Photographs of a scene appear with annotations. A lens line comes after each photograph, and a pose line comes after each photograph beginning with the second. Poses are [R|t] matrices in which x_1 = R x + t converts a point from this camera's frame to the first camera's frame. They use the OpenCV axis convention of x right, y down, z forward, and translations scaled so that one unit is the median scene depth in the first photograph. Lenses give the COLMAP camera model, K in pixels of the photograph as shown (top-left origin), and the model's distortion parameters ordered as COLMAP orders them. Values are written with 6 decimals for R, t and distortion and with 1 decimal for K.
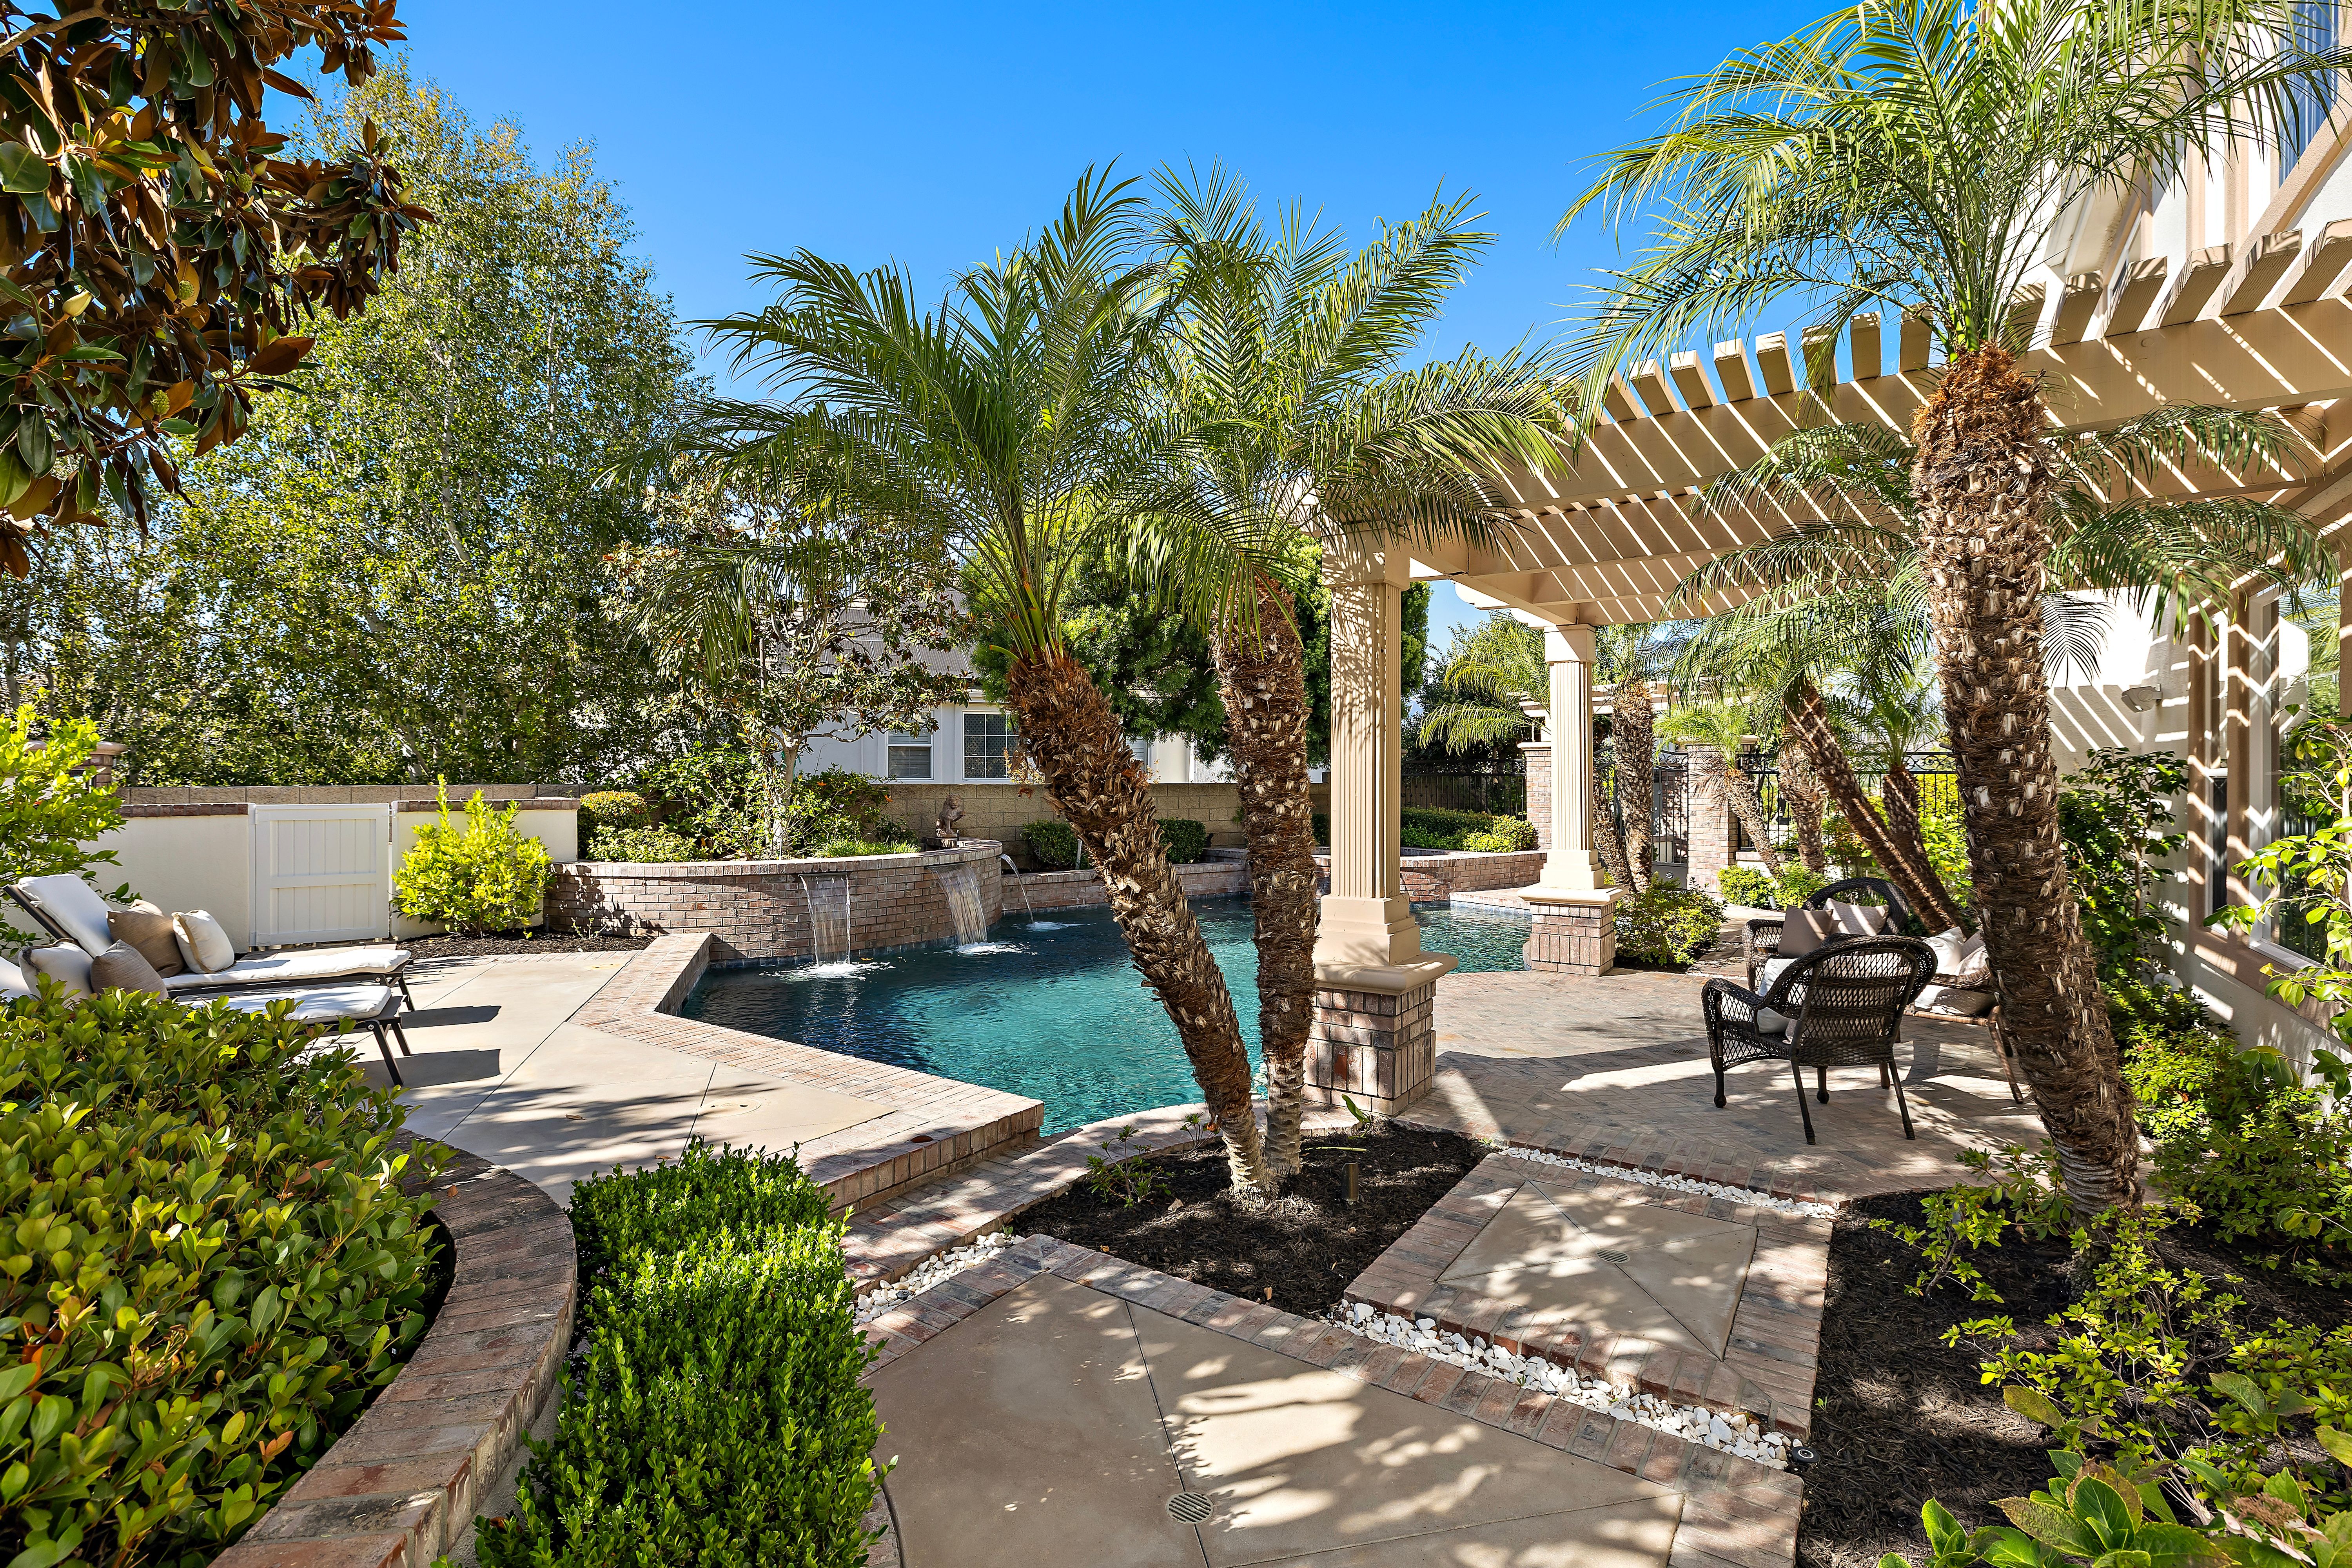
lens RADIAL K [[1061.1, 0, 1194.2], [0, 1061.1, 784.9], [0, 0, 1]] dist [-0.000200, 0.000055]
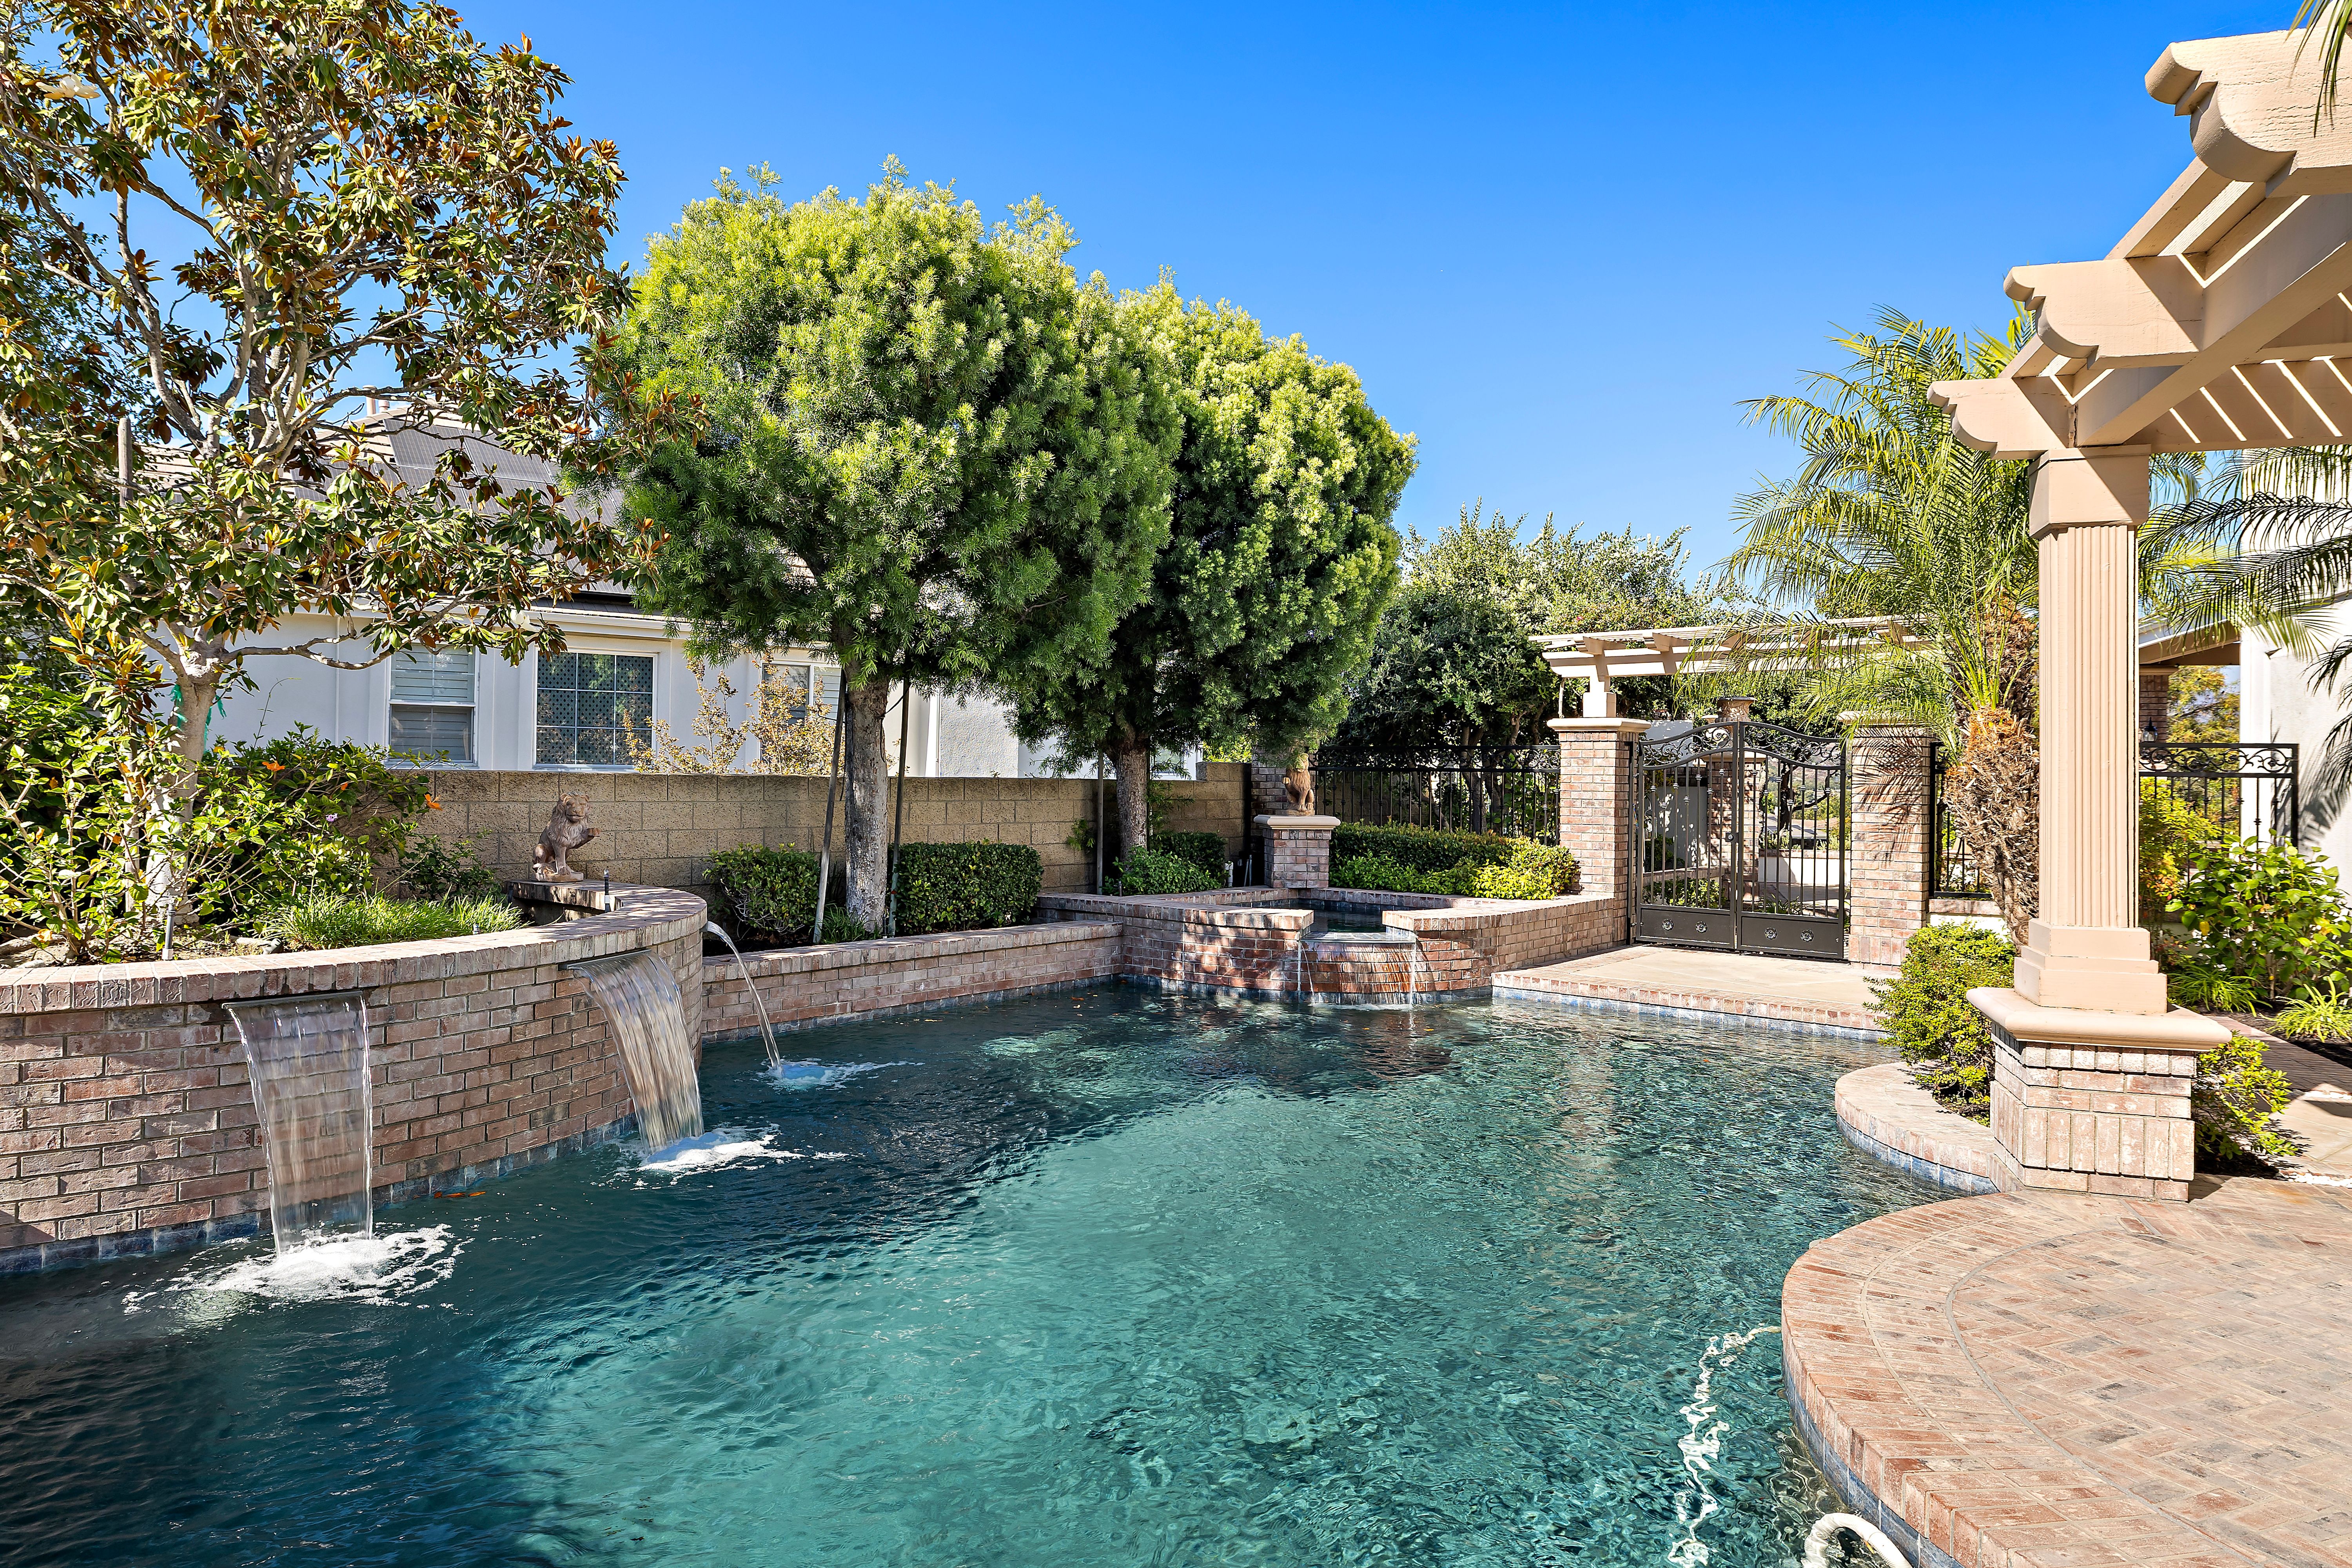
lens RADIAL K [[1392.9, 0, 1158.0], [0, 1392.9, 770.3], [0, 0, 1]] dist [-0.007465, 0.004783]
pose [[0.968785, 0.014743, 0.247463, -0.137770], [-0.011824, 0.999842, -0.013277, 0.003955], [-0.247619, 0.009936, 0.968806, 0.347996]]
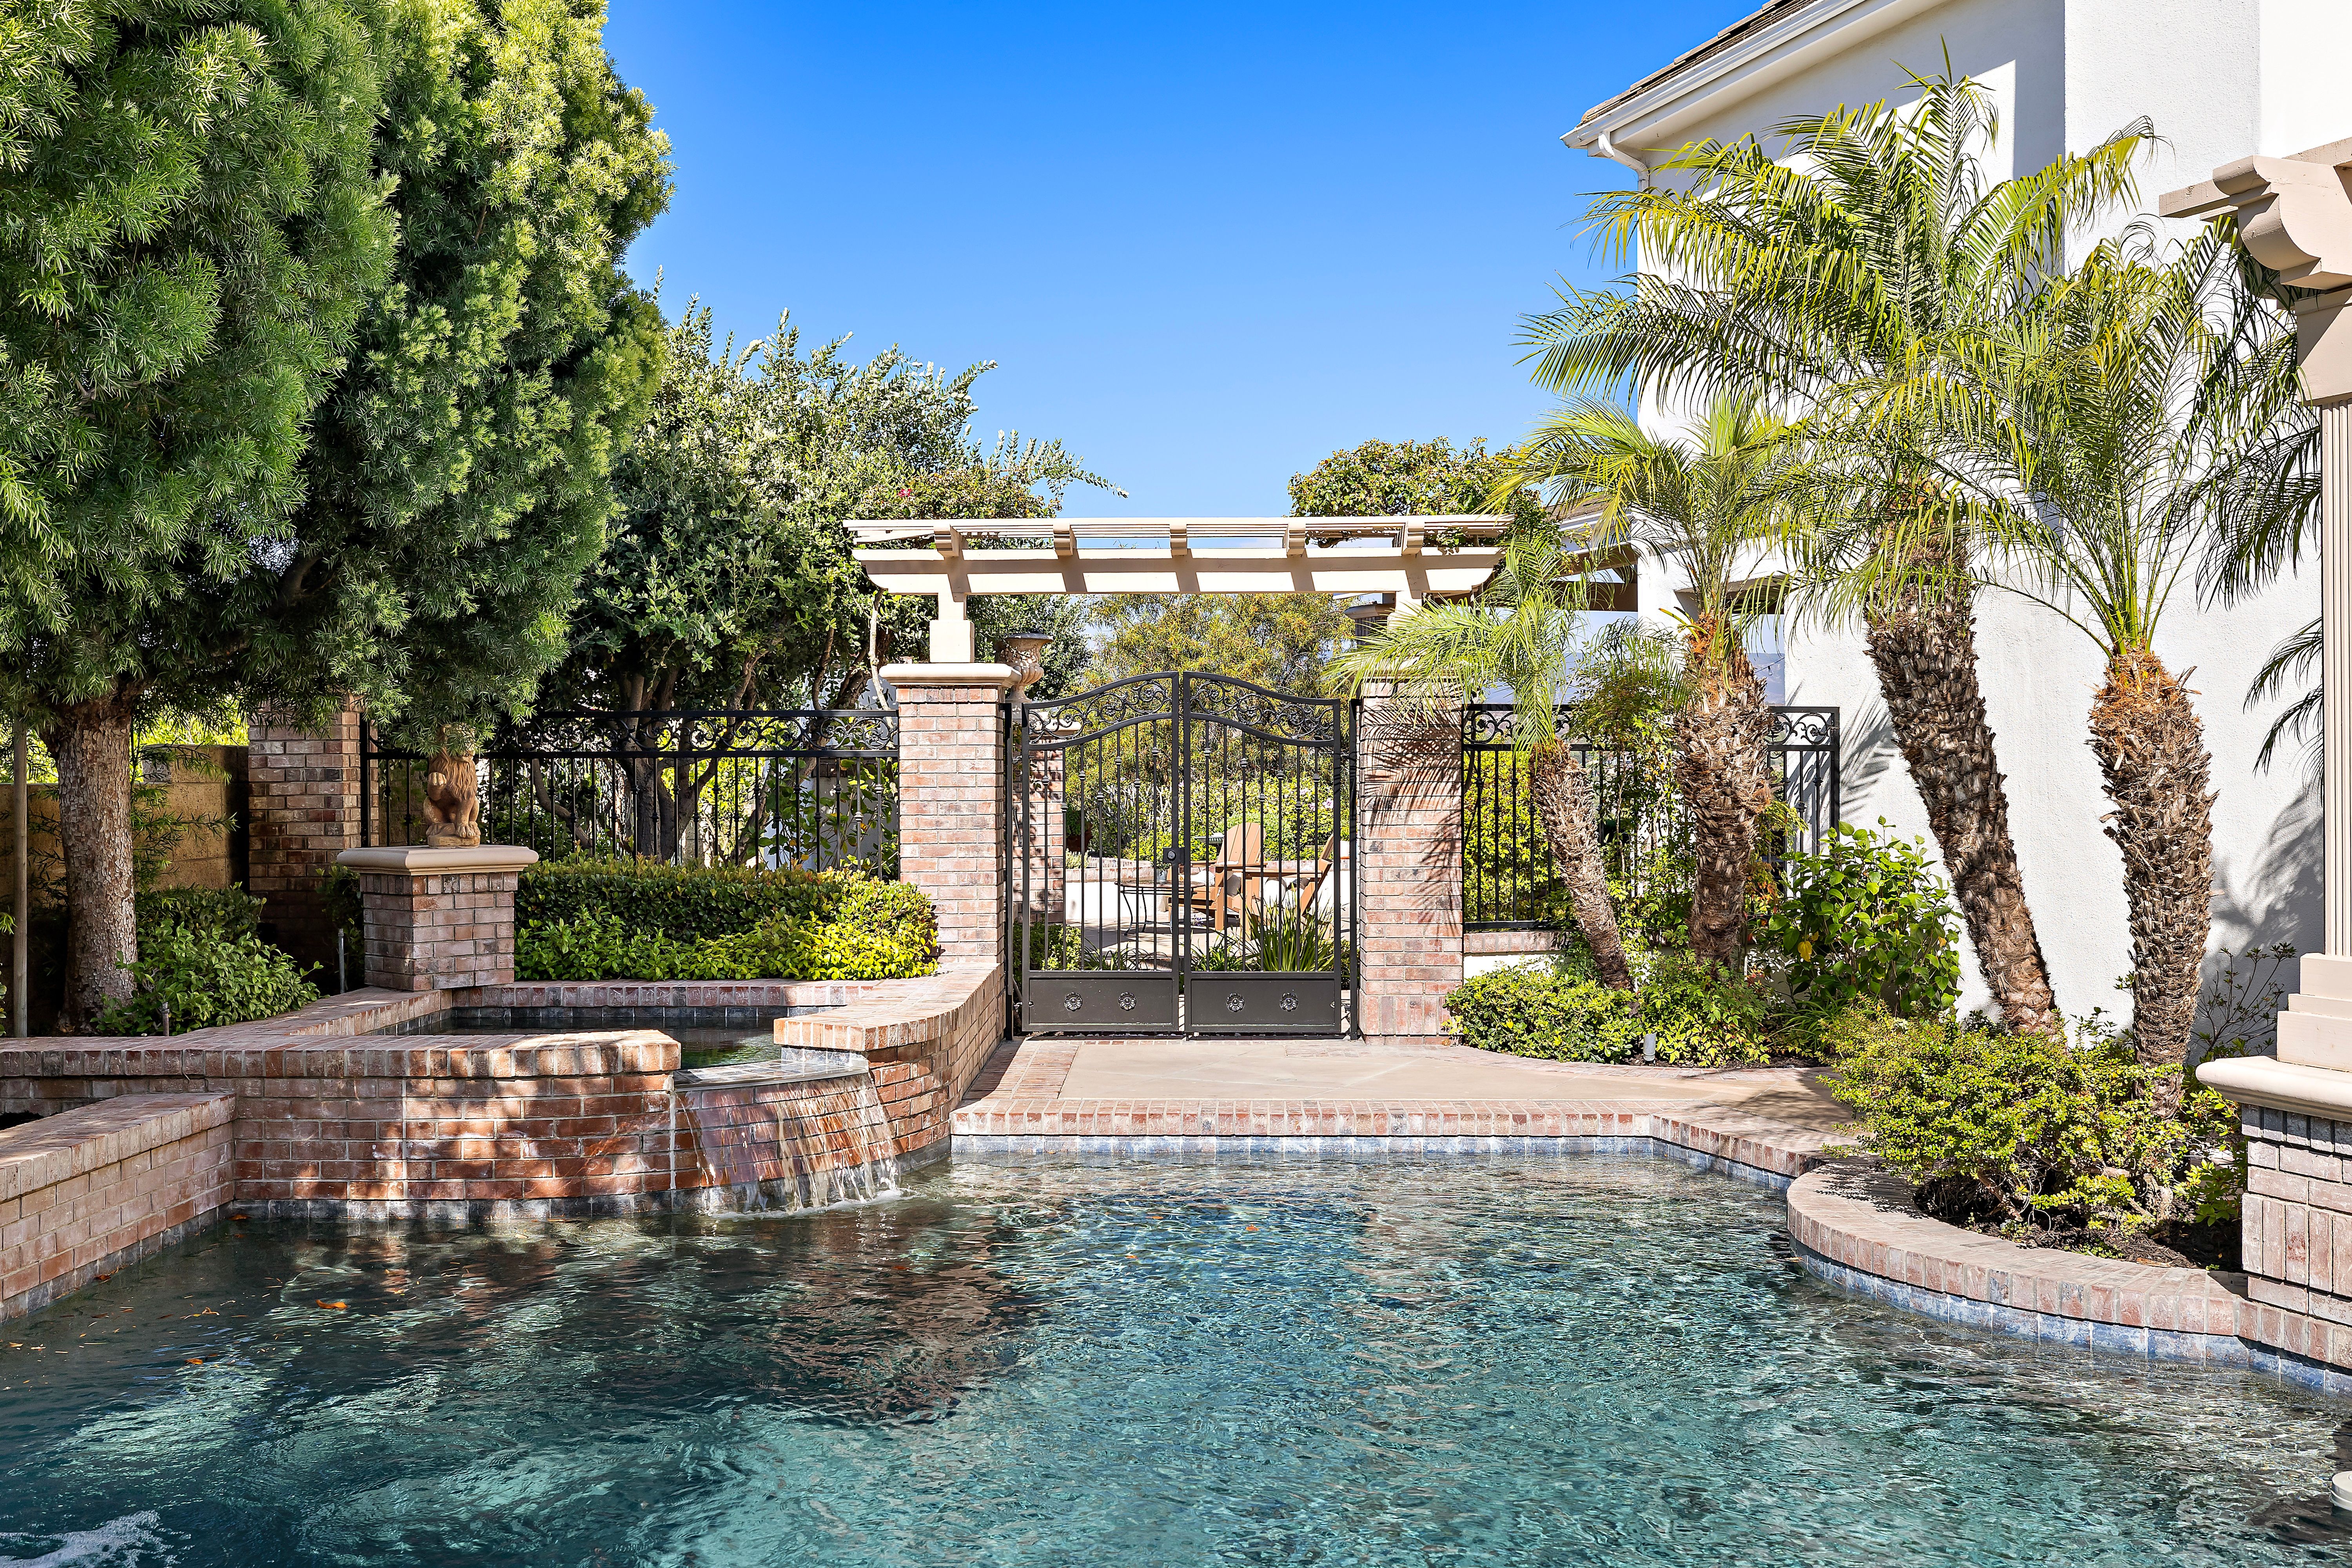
lens RADIAL K [[2253.8, 0, 1180.1], [0, 2253.8, 802.9], [0, 0, 1]] dist [0.003594, 0.000000]
pose [[0.613521, -0.013432, 0.789564, -0.289387], [0.011477, 0.999901, 0.008092, 0.002114], [-0.789595, 0.004097, 0.613615, 0.581237]]
